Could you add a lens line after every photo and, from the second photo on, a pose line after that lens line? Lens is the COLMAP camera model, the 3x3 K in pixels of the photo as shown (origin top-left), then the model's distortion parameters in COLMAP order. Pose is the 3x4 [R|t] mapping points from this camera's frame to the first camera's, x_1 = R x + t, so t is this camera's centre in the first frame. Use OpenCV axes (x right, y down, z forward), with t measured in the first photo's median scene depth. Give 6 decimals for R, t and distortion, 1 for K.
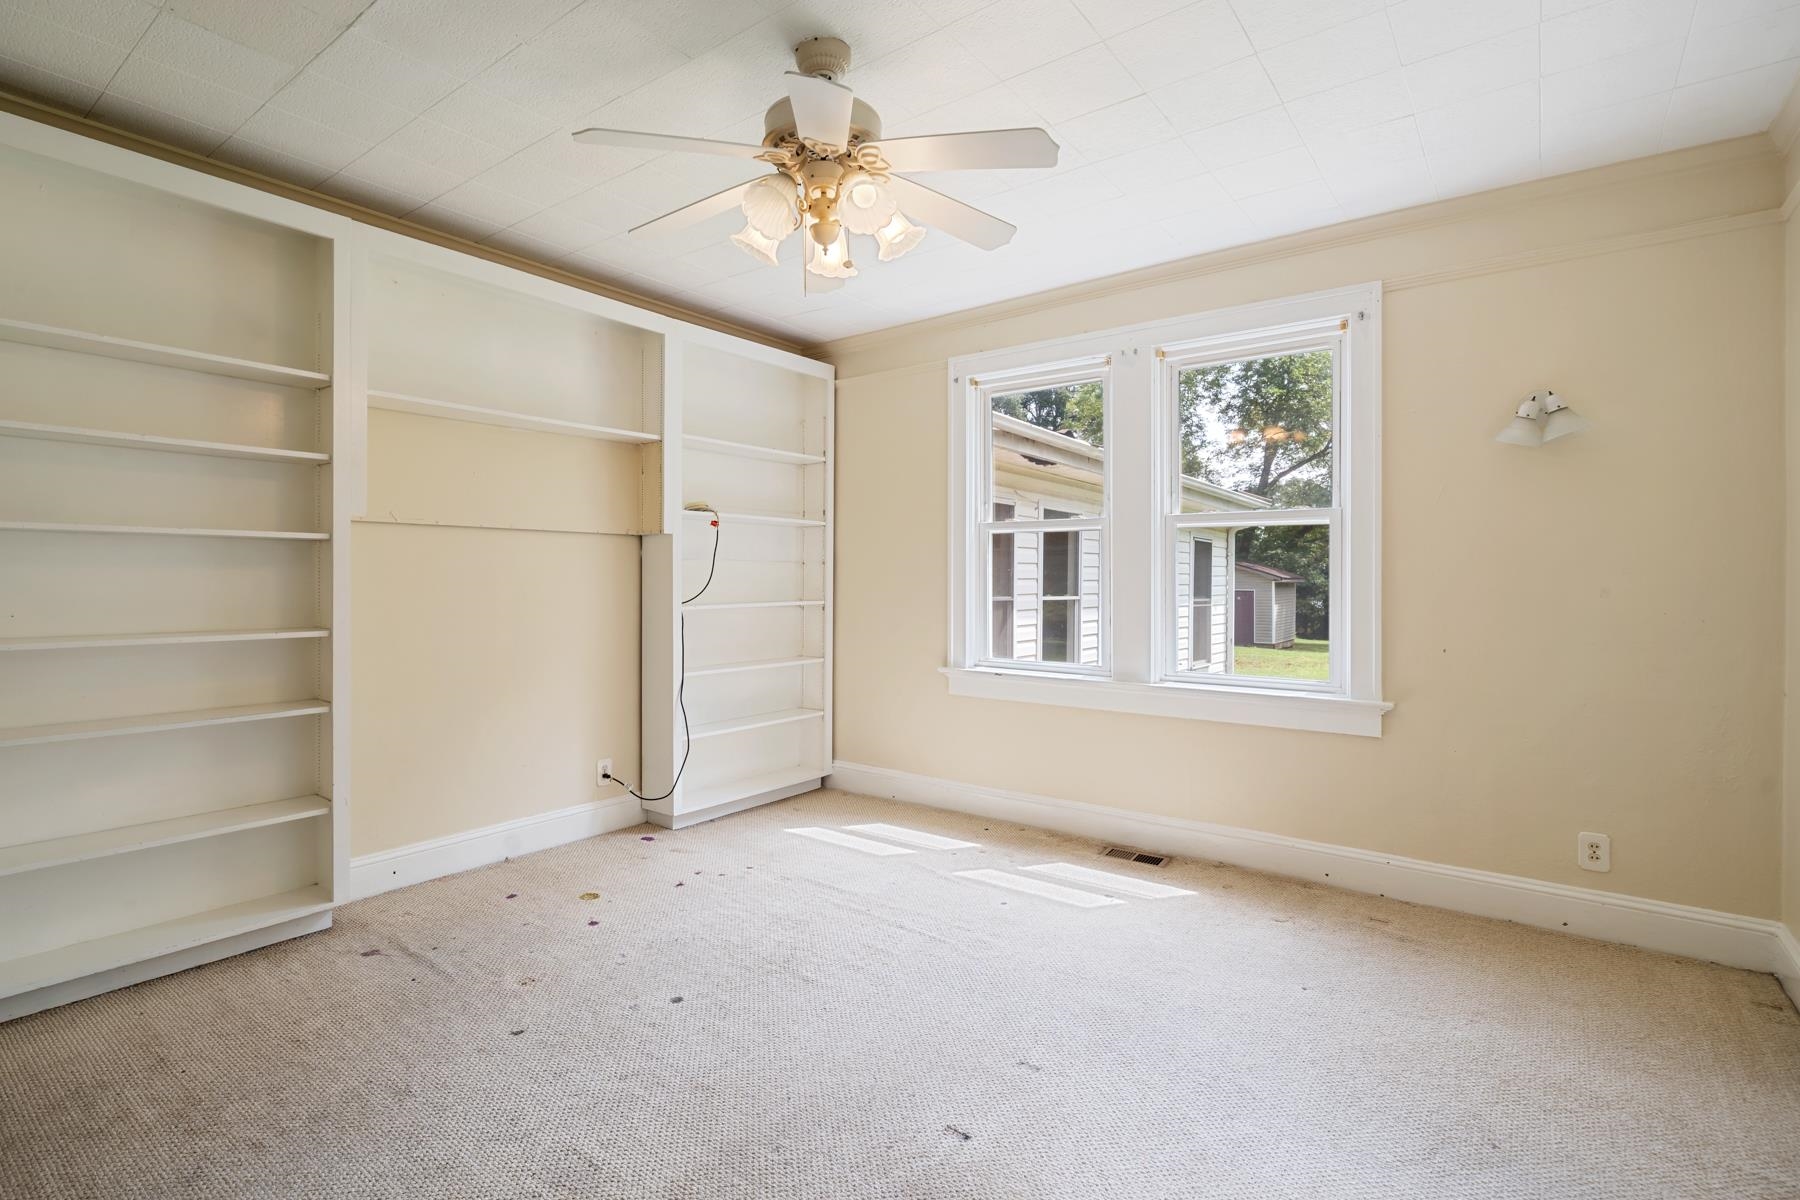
lens RADIAL K [[857.5, 0, 894.6], [0, 857.5, 577.5], [0, 0, 1]] dist [0.000402, 0.000224]
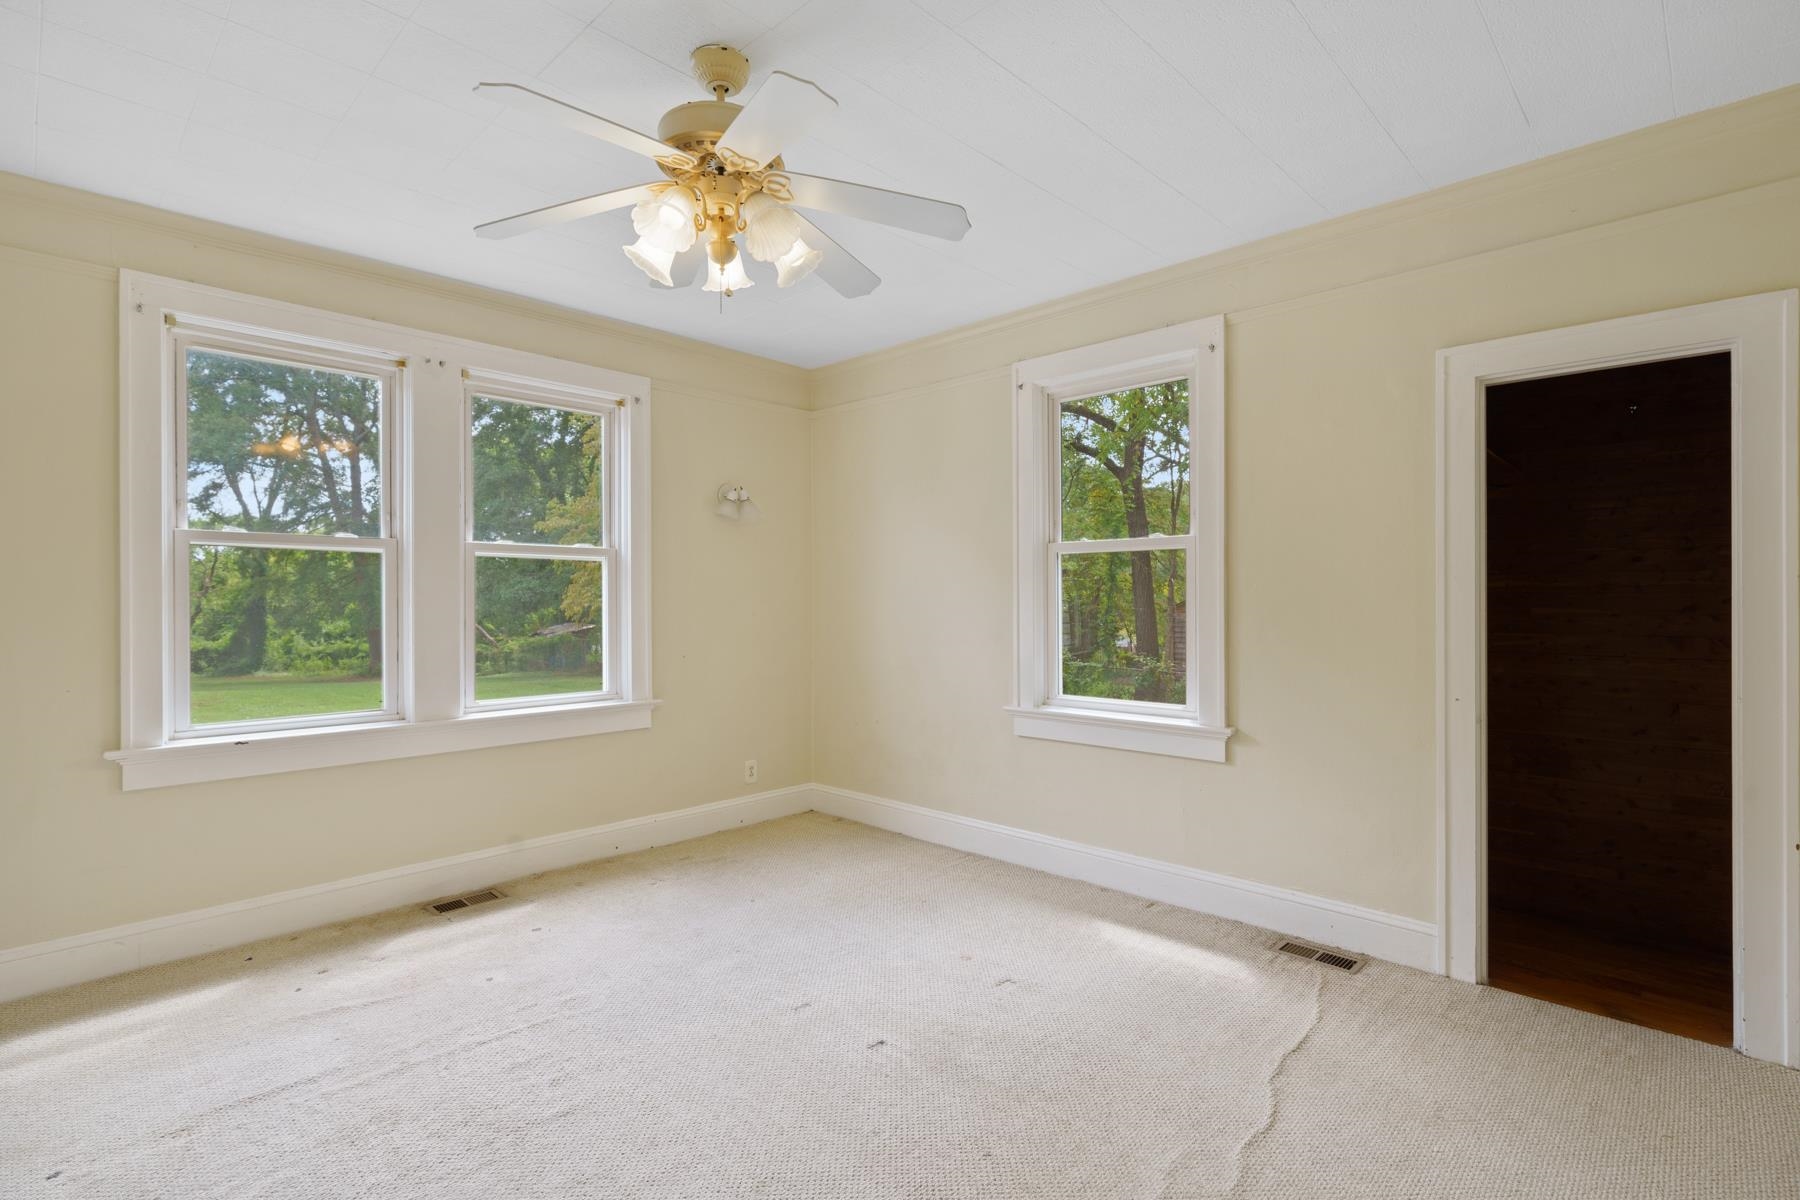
lens RADIAL K [[847.1, 0, 900.0], [0, 847.1, 600.0], [0, 0, 1]] dist [0.000860, 0.000121]
pose [[0.118861, -0.003542, 0.992905, -0.671232], [0.004660, 0.999985, 0.003010, -0.009963], [-0.992900, 0.004269, 0.118875, 0.466384]]
